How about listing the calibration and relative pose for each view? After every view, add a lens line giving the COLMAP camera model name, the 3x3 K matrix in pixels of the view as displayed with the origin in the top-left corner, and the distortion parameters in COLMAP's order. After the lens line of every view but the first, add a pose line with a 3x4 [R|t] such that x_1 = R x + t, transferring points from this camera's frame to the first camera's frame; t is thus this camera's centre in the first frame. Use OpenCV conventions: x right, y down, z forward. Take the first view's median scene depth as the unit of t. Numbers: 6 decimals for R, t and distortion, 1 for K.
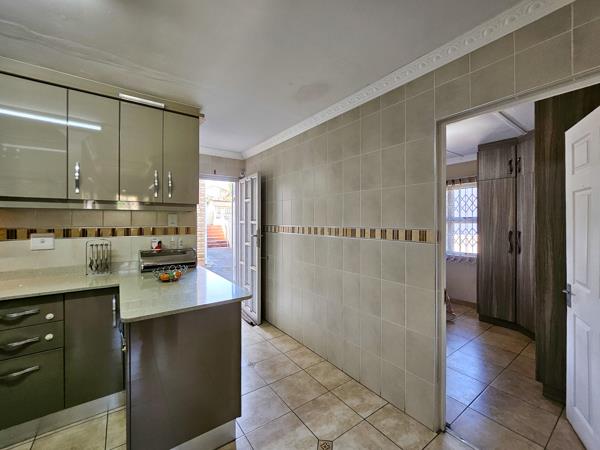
lens RADIAL K [[240.2, 0, 290.8], [0, 240.2, 224.3], [0, 0, 1]] dist [-0.001411, -0.000465]
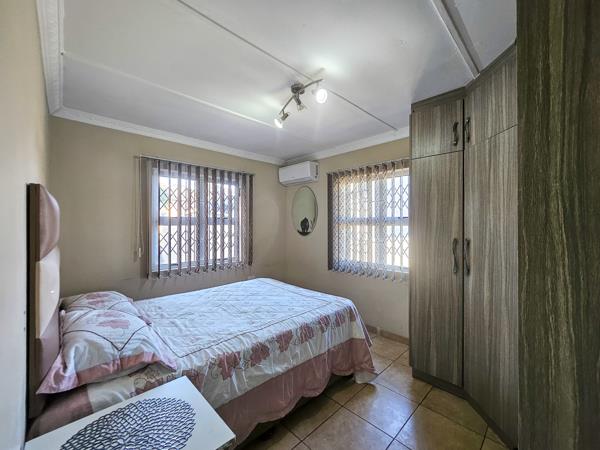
lens RADIAL K [[240.2, 0, 297.0], [0, 240.2, 225.4], [0, 0, 1]] dist [-0.001411, -0.000465]
pose [[0.988633, 0.001374, 0.150345, 0.415682], [-0.001236, 0.999999, -0.001010, -0.004535], [-0.150346, 0.000813, 0.988633, 0.445623]]
